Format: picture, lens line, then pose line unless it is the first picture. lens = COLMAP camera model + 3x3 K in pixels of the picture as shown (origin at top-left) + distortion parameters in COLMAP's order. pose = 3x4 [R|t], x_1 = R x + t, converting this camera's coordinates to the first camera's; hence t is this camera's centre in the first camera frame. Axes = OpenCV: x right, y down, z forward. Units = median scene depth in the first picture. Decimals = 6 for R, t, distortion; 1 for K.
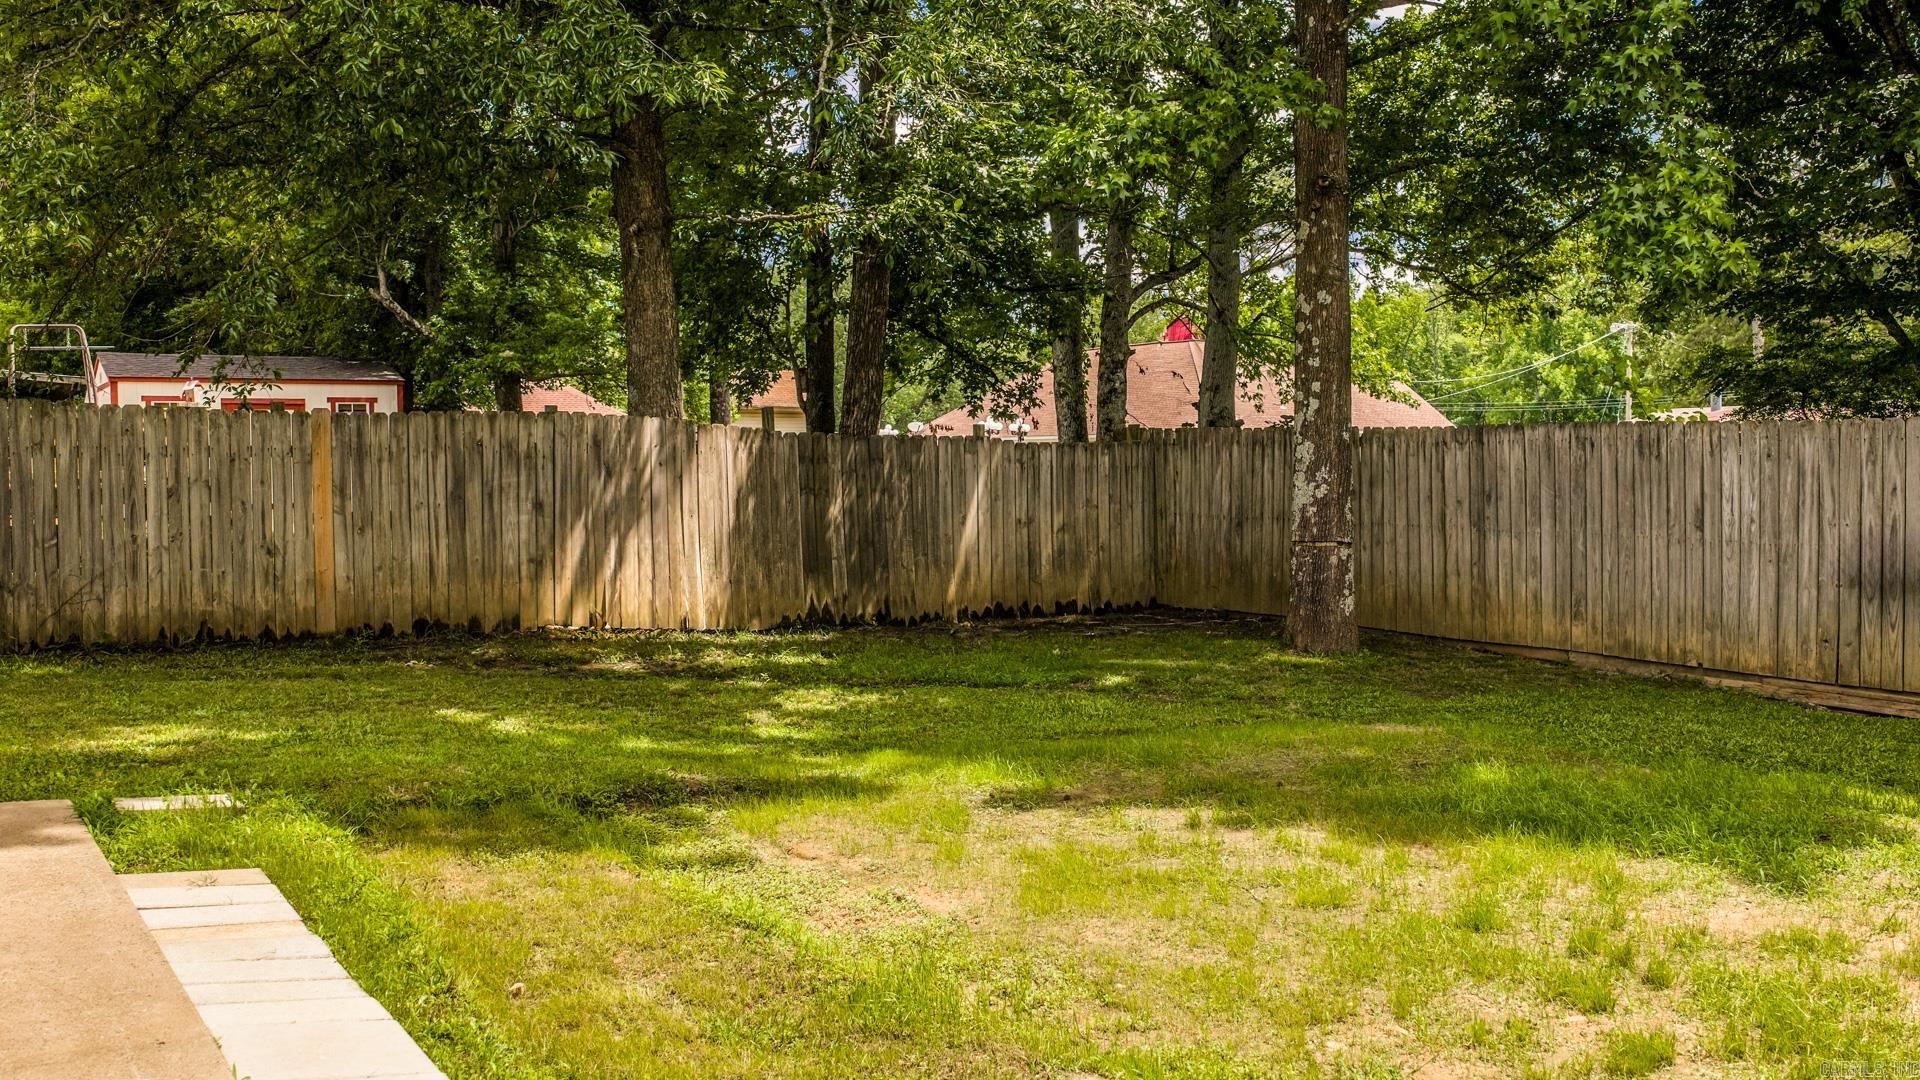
lens RADIAL K [[1646.4, 0, 1040.6], [0, 1646.4, 538.2], [0, 0, 1]] dist [0.012423, -0.005030]
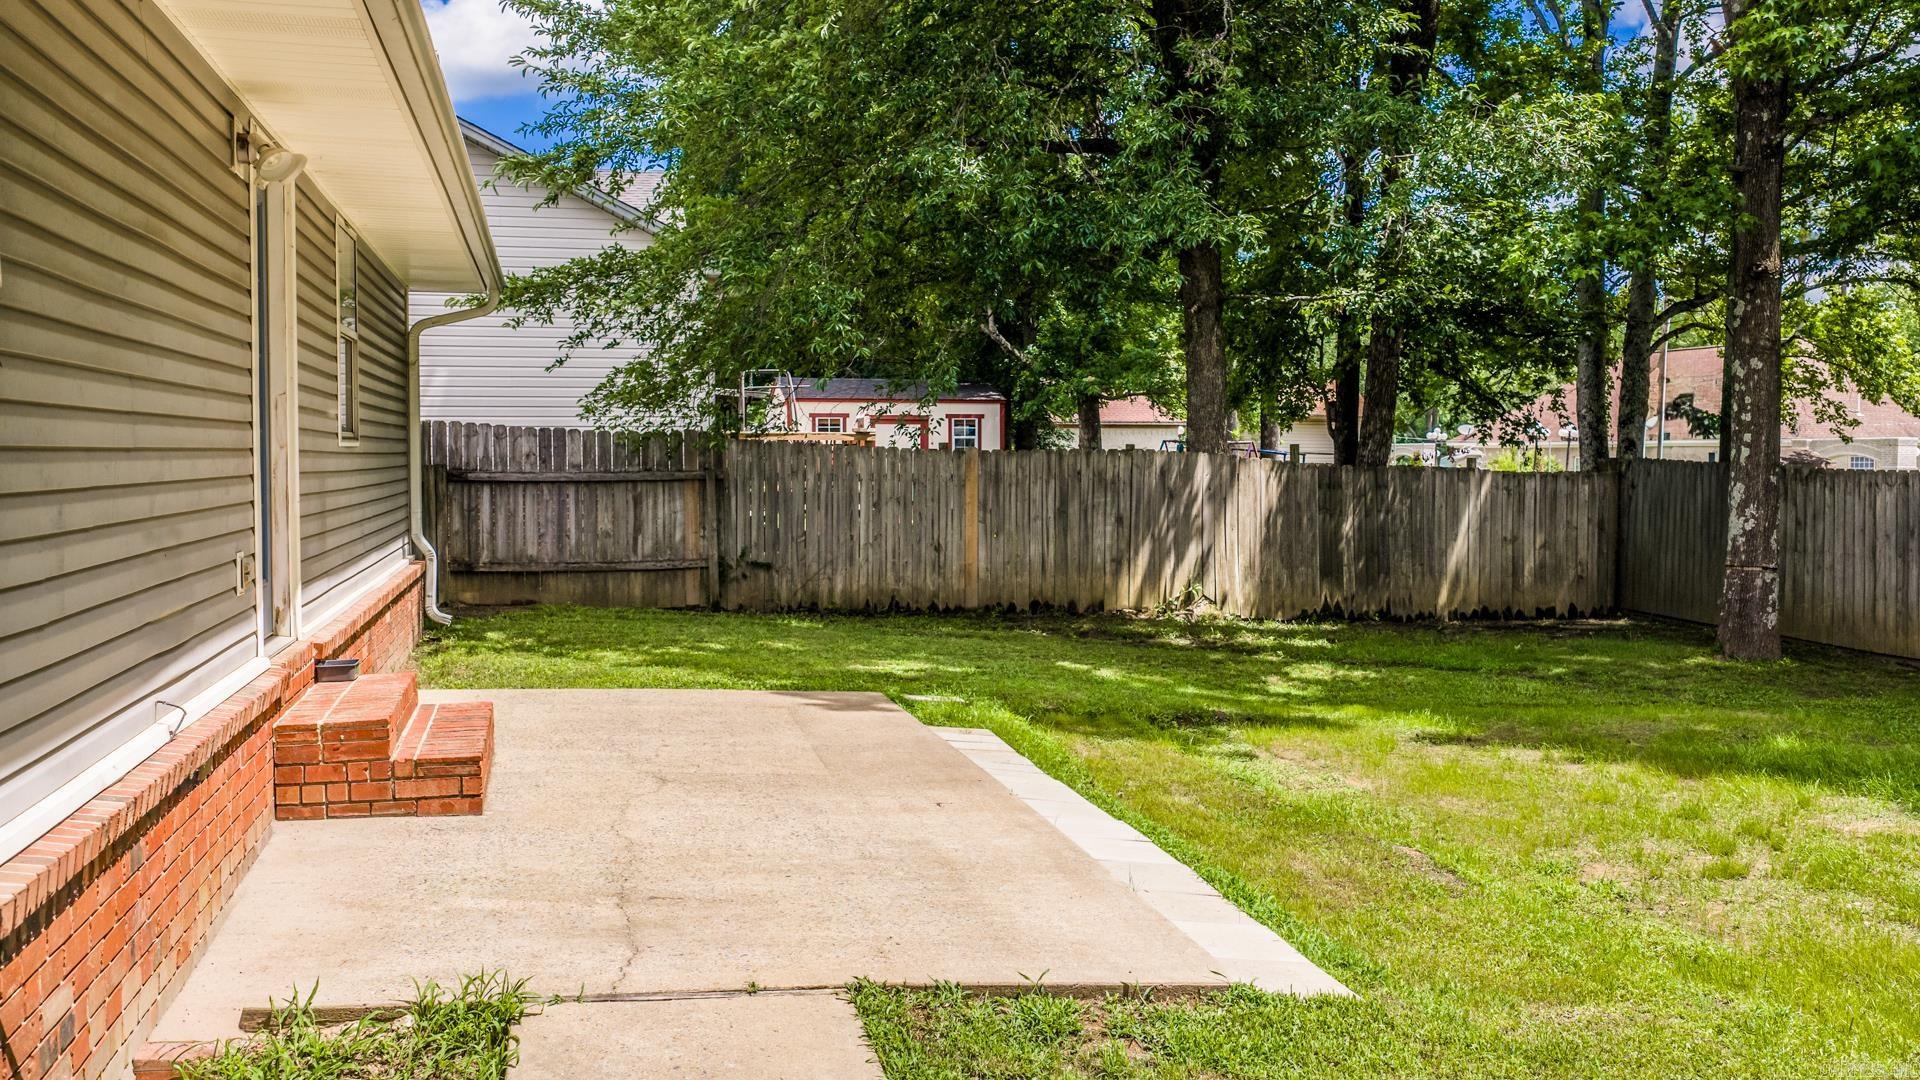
lens RADIAL K [[1686.6, 0, 960.0], [0, 1686.6, 540.0], [0, 0, 1]] dist [0.015552, -0.009906]
pose [[0.928859, 0.026616, -0.369476, 0.083021], [-0.024229, 0.999645, 0.011101, -0.015412], [0.369641, -0.001359, 0.929174, -0.326269]]
